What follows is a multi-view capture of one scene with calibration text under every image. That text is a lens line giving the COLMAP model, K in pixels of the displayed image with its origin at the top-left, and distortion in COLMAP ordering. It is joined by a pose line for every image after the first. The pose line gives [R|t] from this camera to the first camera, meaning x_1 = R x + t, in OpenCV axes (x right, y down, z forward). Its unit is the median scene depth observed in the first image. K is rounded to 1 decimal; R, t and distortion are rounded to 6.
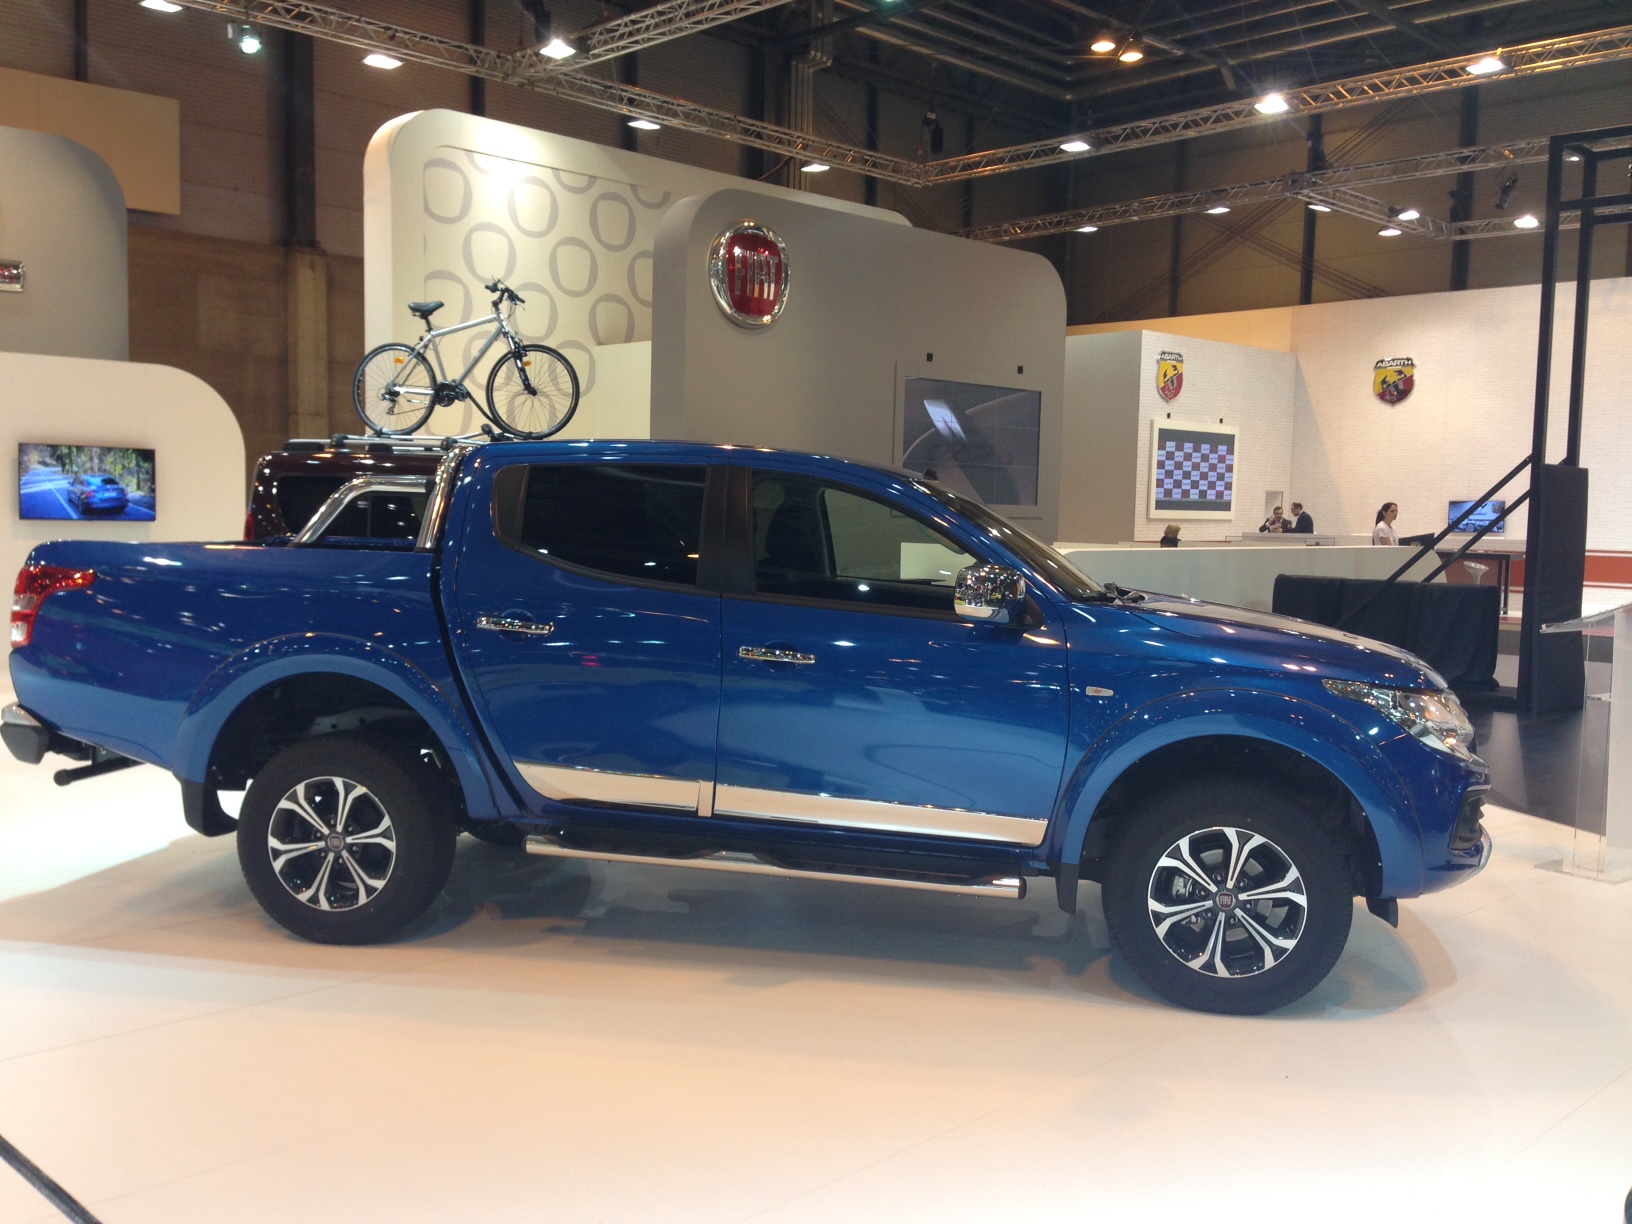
lens RADIAL K [[1527.7, 0, 816.0], [0, 1527.7, 612.0], [0, 0, 1]] dist [0.009212, 0.004539]
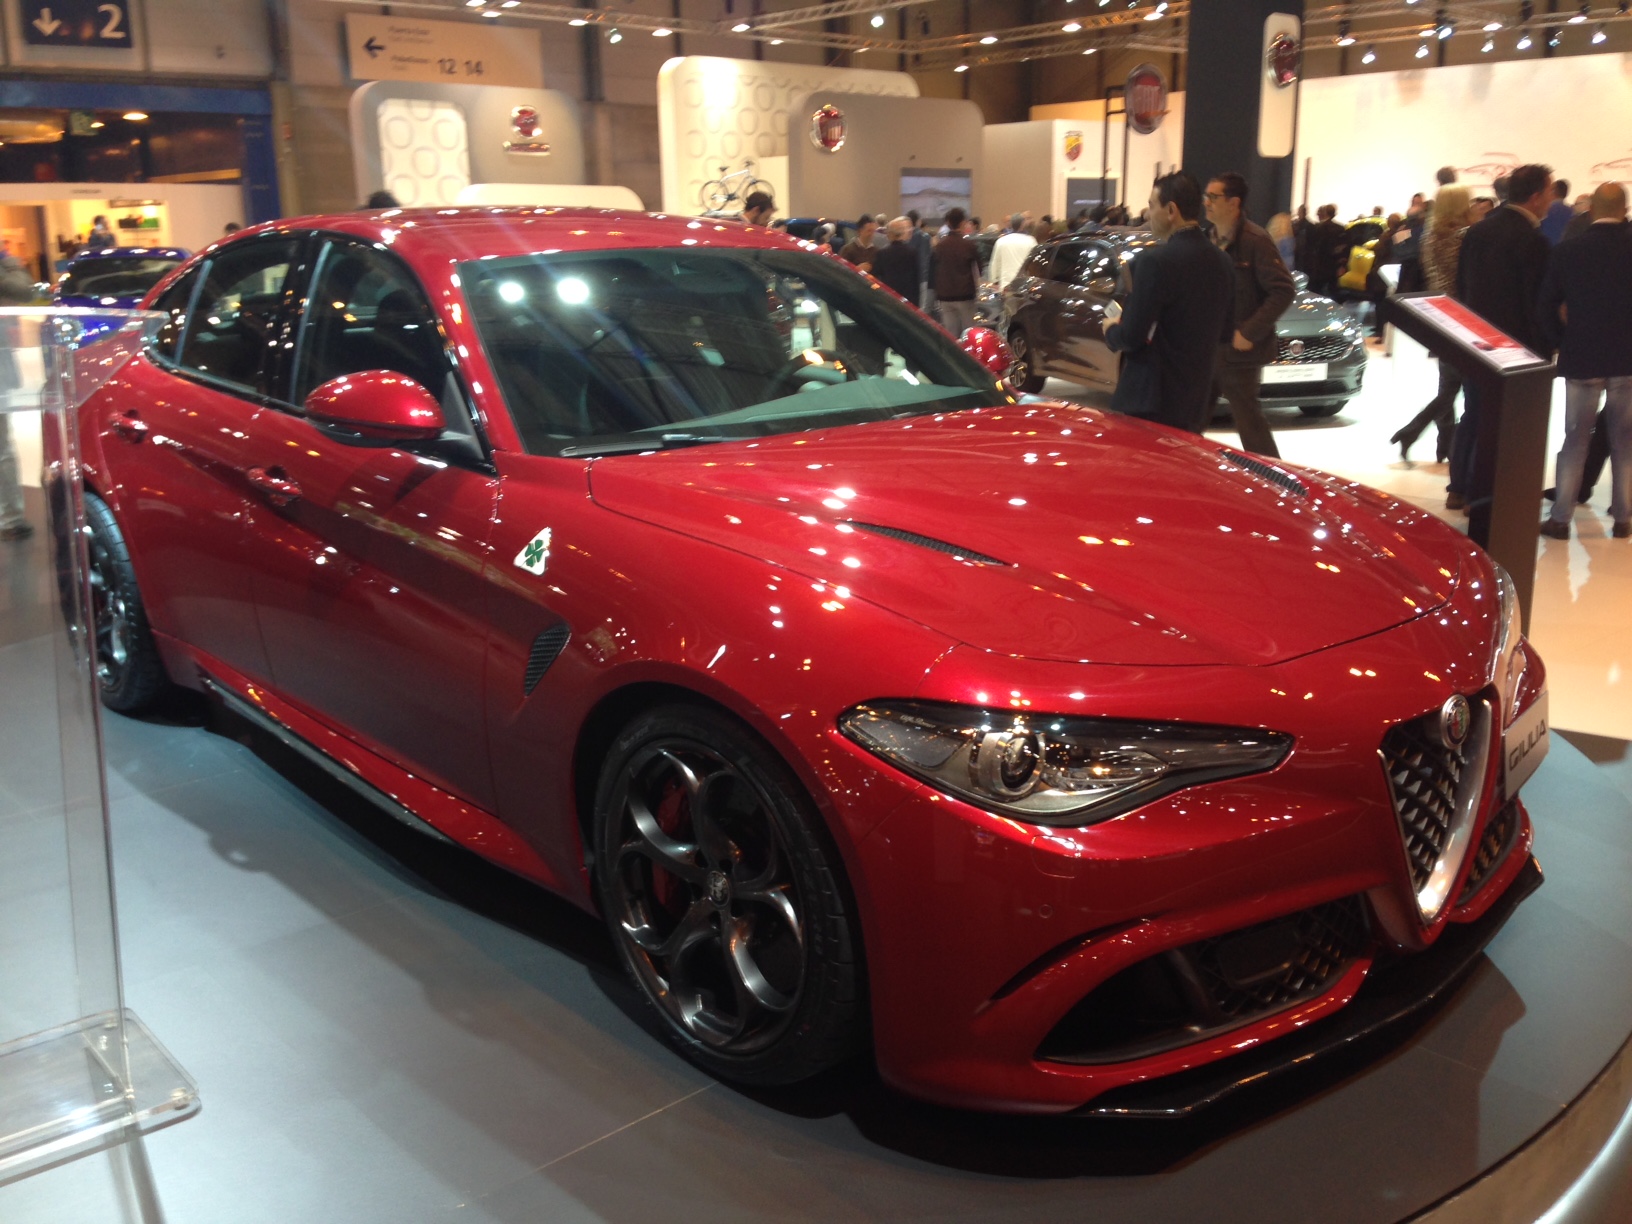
lens RADIAL K [[1527.7, 0, 816.0], [0, 1527.7, 612.0], [0, 0, 1]] dist [0.009212, 0.004539]
pose [[0.996955, -0.020741, -0.075174, 0.091790], [0.033328, 0.984835, 0.170265, 0.100676], [0.070502, -0.172252, 0.982527, -1.330836]]
